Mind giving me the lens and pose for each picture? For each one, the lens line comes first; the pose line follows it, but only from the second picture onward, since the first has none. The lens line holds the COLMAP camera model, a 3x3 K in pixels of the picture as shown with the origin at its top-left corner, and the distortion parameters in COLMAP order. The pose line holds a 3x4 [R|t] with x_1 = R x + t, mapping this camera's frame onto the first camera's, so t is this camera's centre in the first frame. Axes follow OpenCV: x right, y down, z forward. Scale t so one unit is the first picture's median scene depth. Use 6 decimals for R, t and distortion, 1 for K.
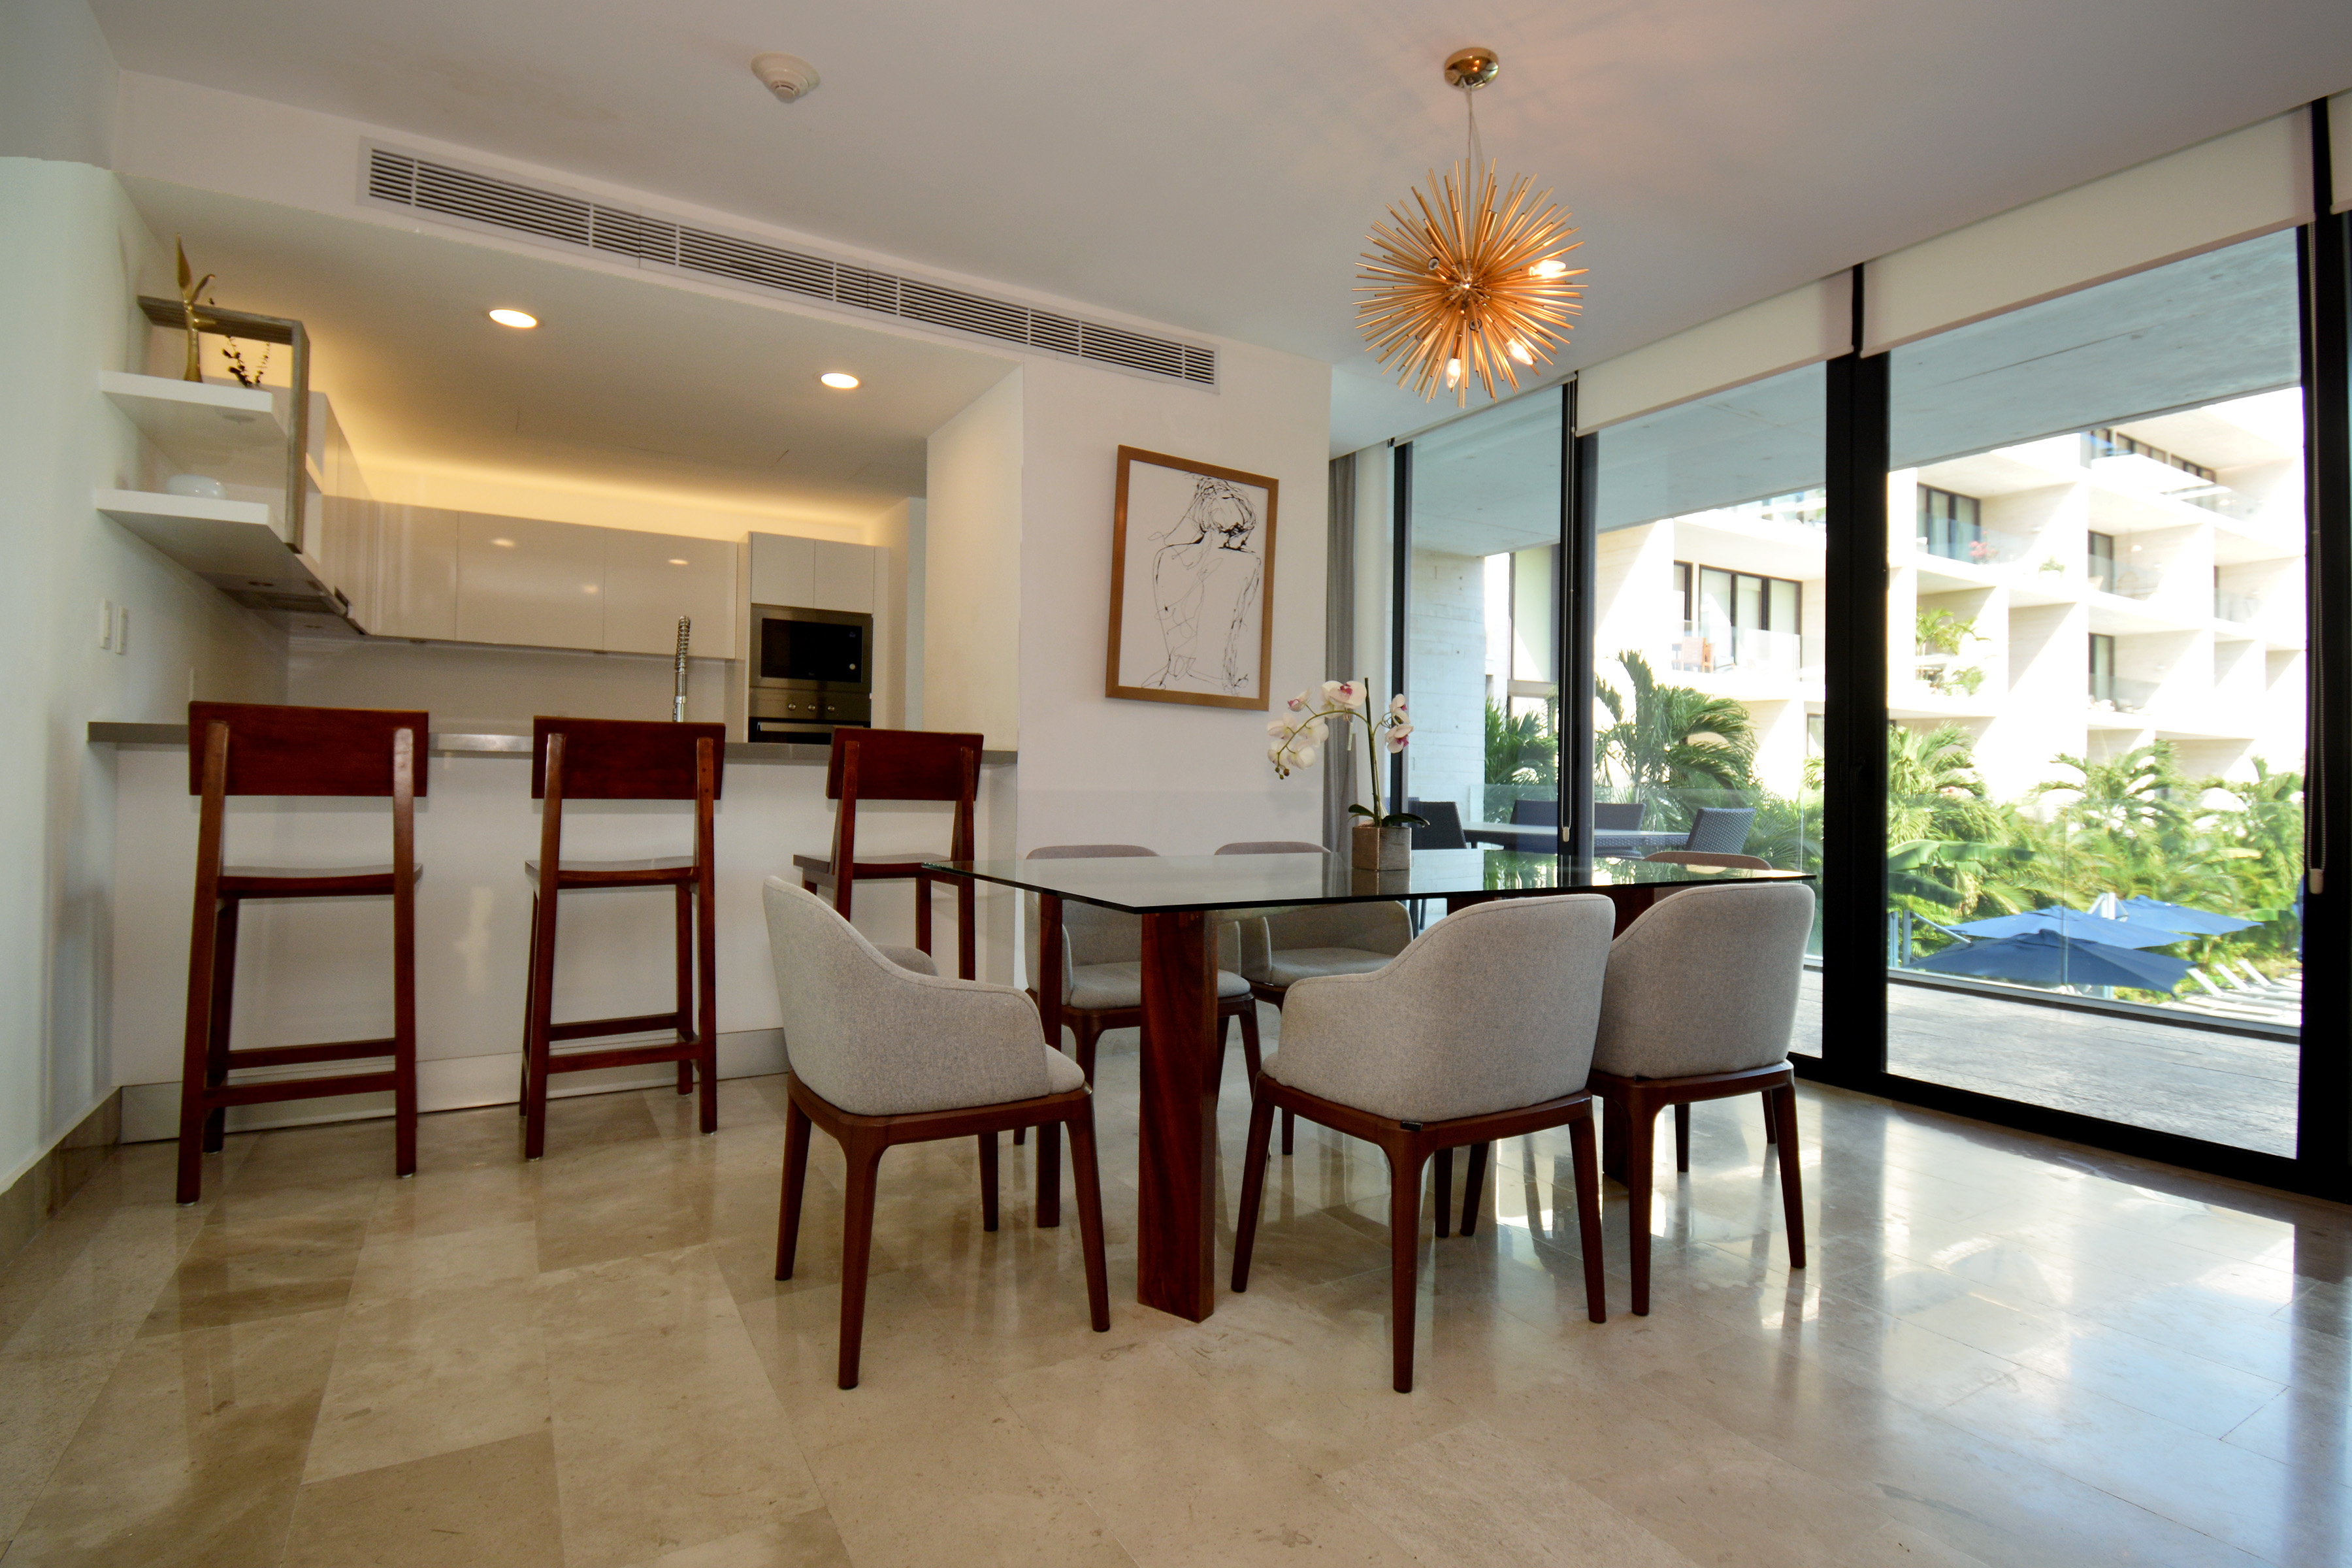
lens RADIAL K [[1135.1, 0, 1187.3], [0, 1135.1, 773.0], [0, 0, 1]] dist [-0.033377, -0.004354]
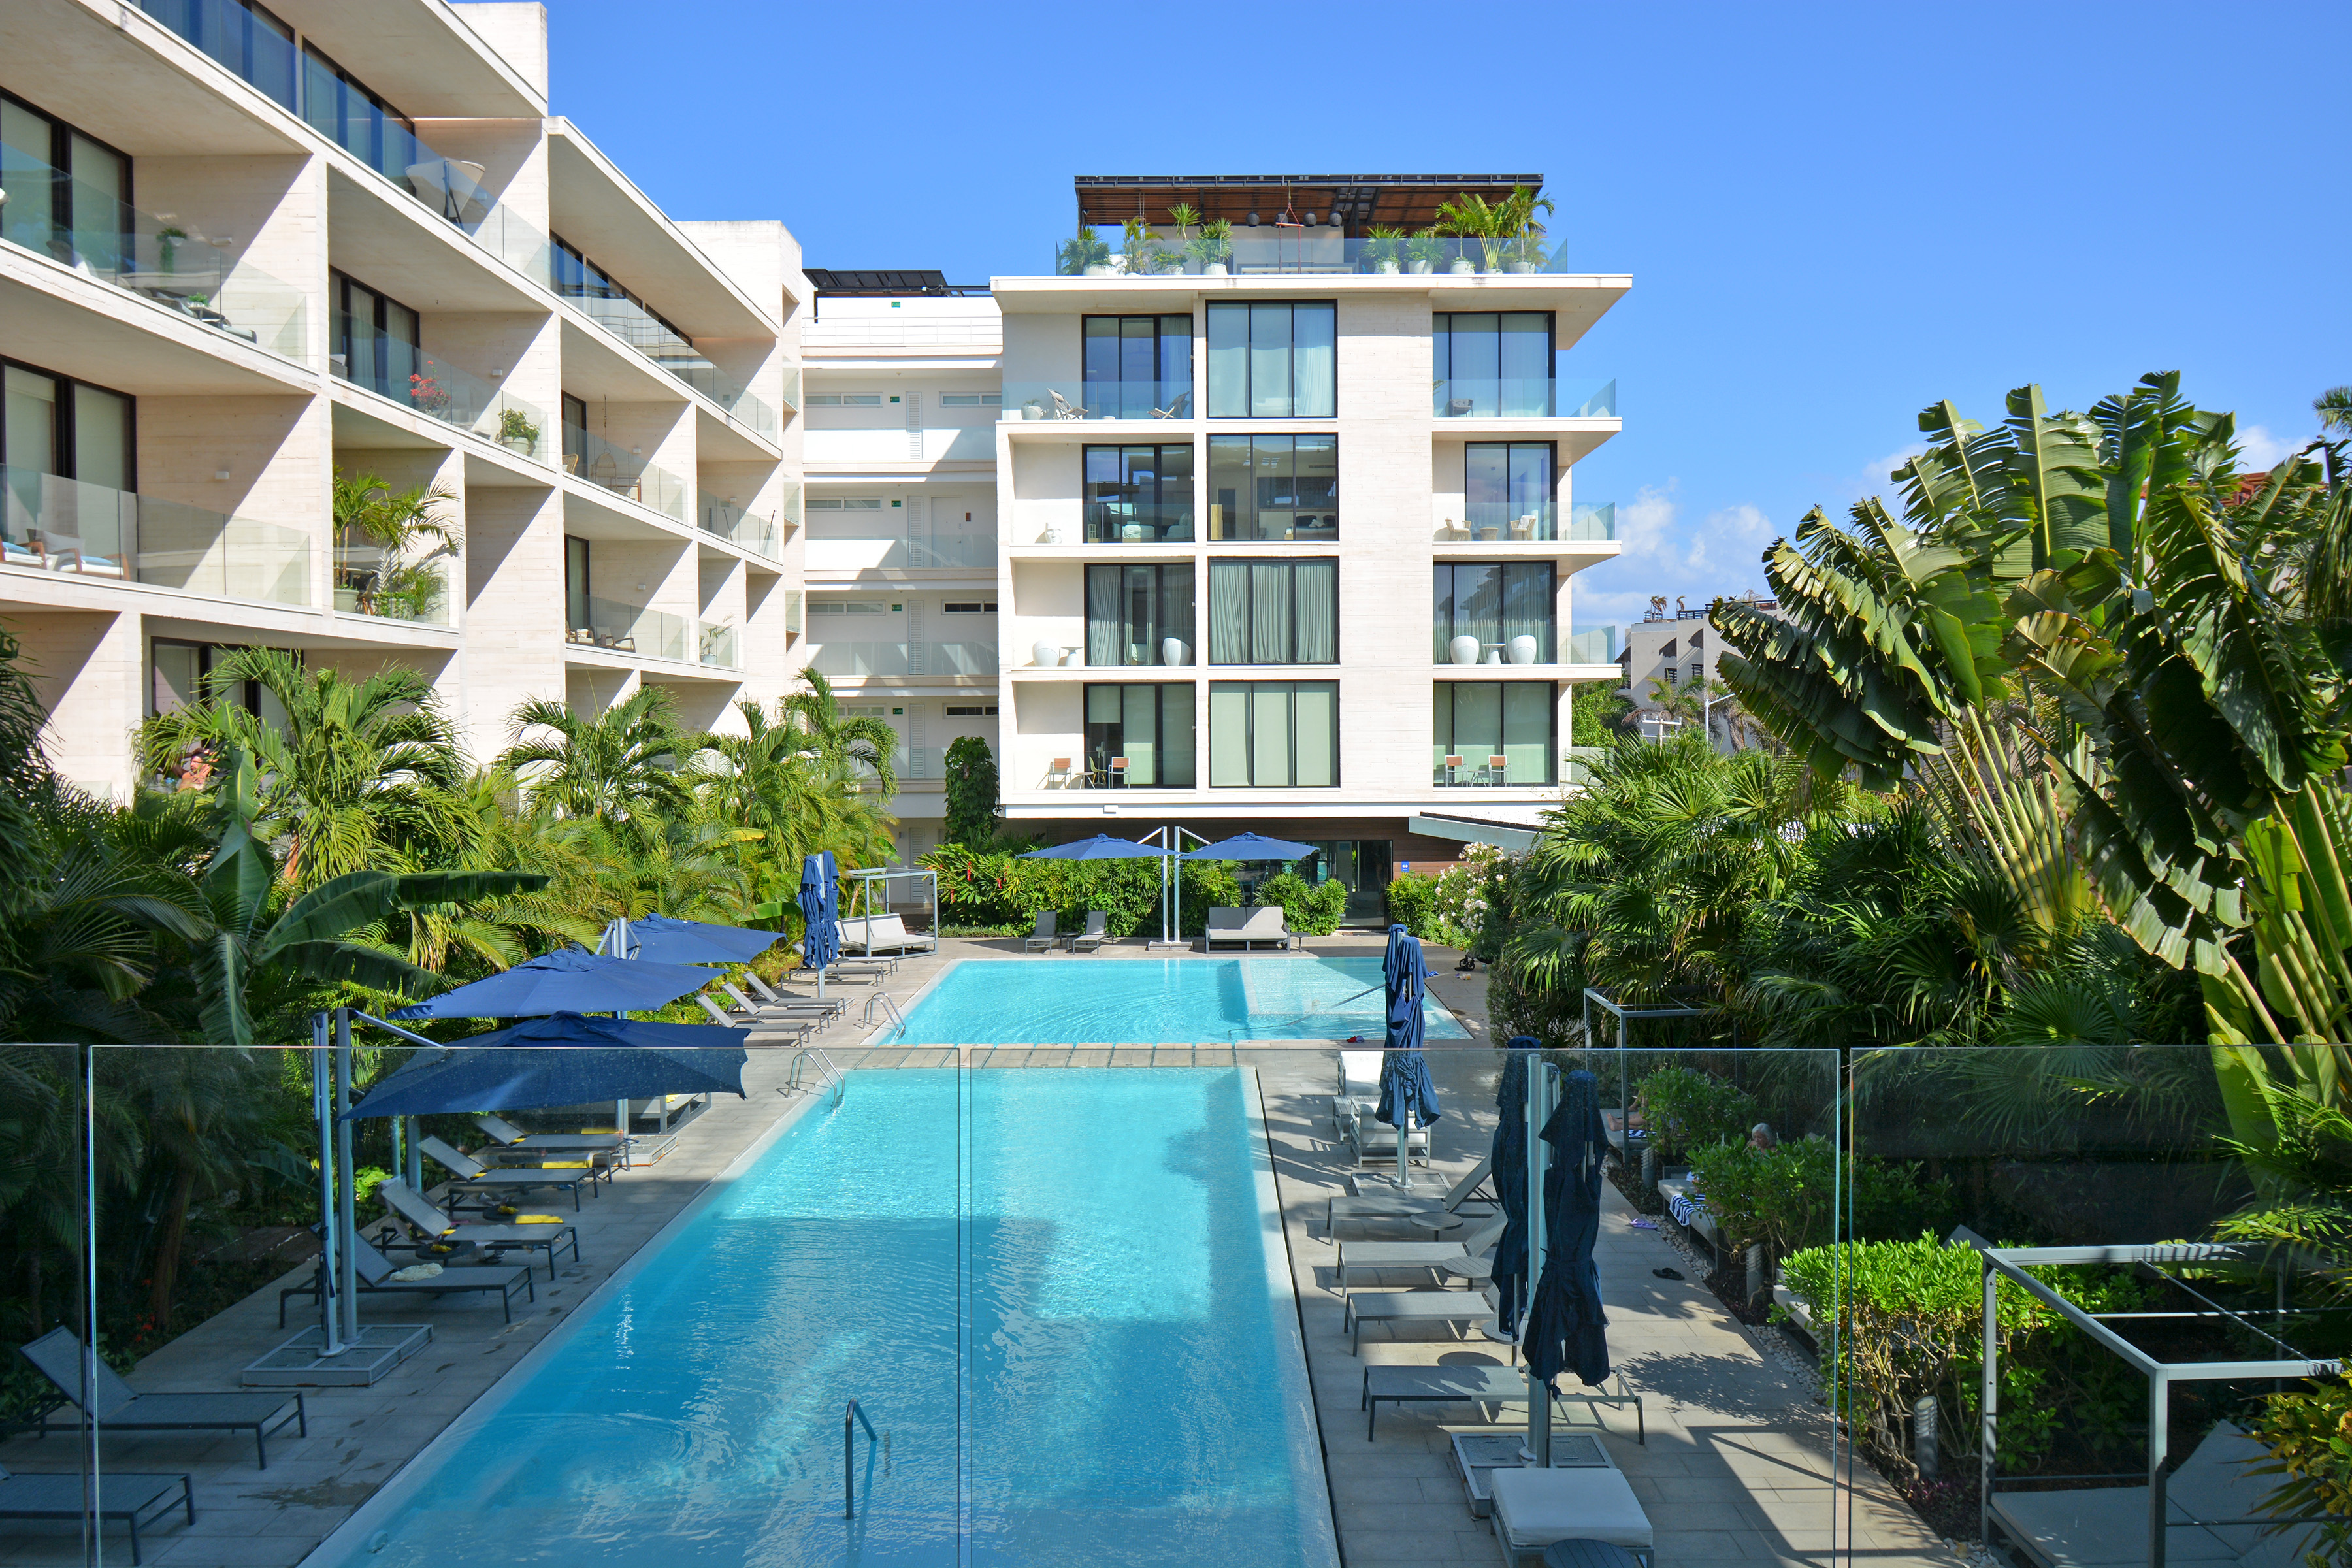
lens RADIAL K [[1766.1, 0, 1178.9], [0, 1766.1, 775.1], [0, 0, 1]] dist [0.002008, 0.004675]
pose [[0.512049, -0.033980, 0.858284, 0.055145], [0.004463, 0.999309, 0.036901, -0.013749], [-0.858945, -0.015065, 0.511847, 0.106348]]
